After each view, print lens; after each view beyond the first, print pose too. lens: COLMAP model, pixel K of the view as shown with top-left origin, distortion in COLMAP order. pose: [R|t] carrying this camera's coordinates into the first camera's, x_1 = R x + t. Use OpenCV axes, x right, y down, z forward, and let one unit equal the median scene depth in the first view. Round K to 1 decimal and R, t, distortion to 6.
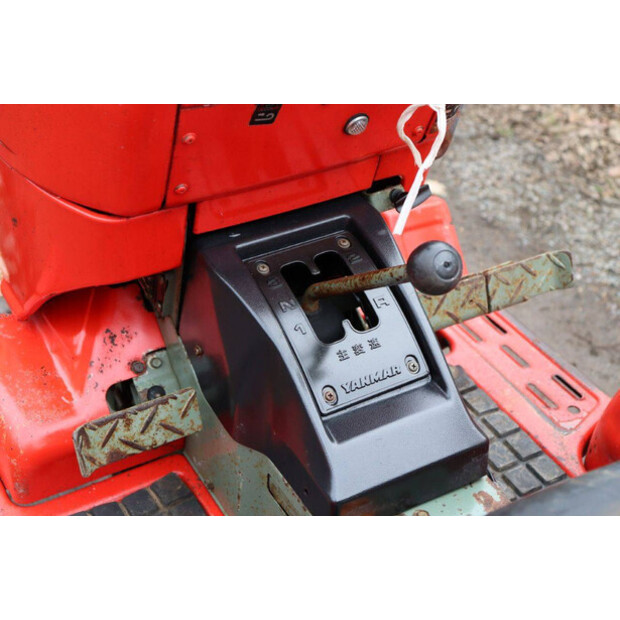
lens RADIAL K [[1079.7, 0, 310.0], [0, 1079.7, 310.0], [0, 0, 1]] dist [0.227452, 0.178236]
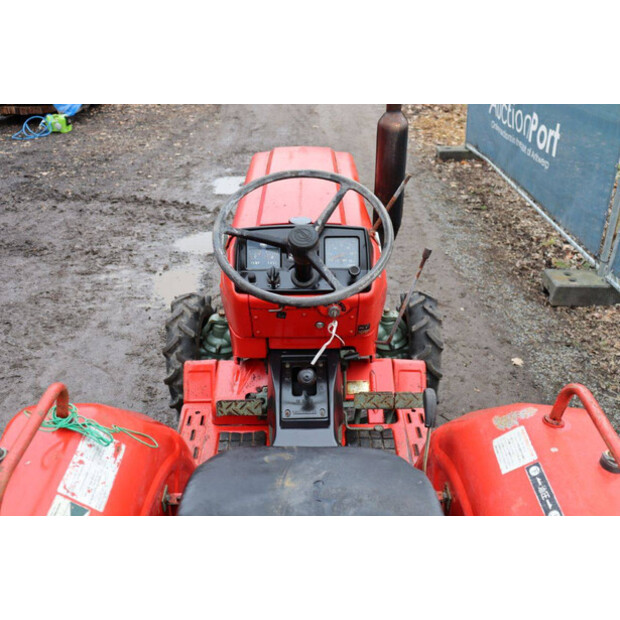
lens RADIAL K [[600.7, 0, 310.0], [0, 600.7, 310.0], [0, 0, 1]] dist [-0.051461, 0.001732]
pose [[0.870767, 0.208921, -0.445104, 0.542599], [-0.262827, 0.962833, -0.062243, -0.076024], [0.415557, 0.171185, 0.893313, -0.338350]]
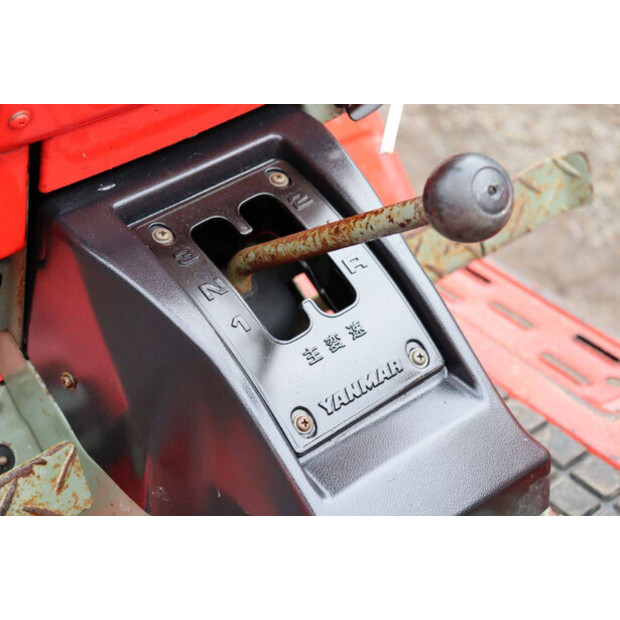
lens RADIAL K [[1440.7, 0, 310.0], [0, 1440.7, 310.0], [0, 0, 1]] dist [0.402690, 0.628099]
pose [[0.981574, -0.136836, 0.133376, -0.060683], [0.132986, 0.990412, 0.037396, -0.012384], [-0.137214, -0.018970, 0.990360, 0.128142]]
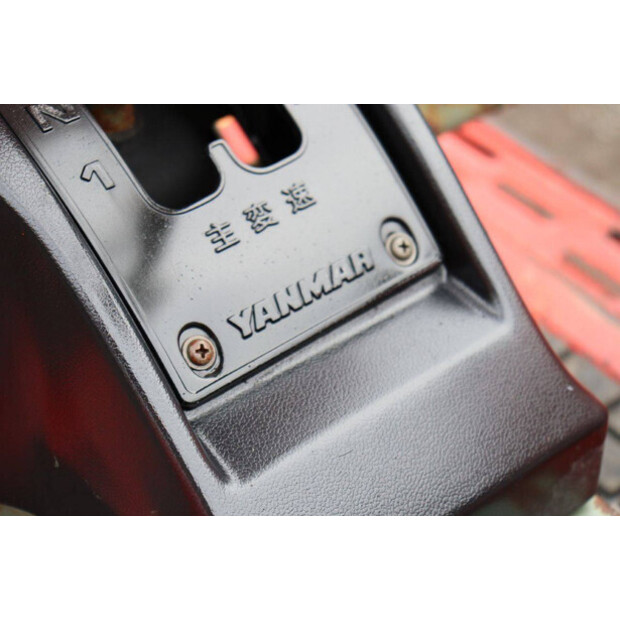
lens RADIAL K [[1429.7, 0, 310.0], [0, 1429.7, 310.0], [0, 0, 1]] dist [0.376211, 0.454290]
pose [[0.983582, -0.107625, 0.144859, -0.010380], [0.092661, 0.989999, 0.106373, 0.013118], [-0.154859, -0.091204, 0.983718, 0.389566]]
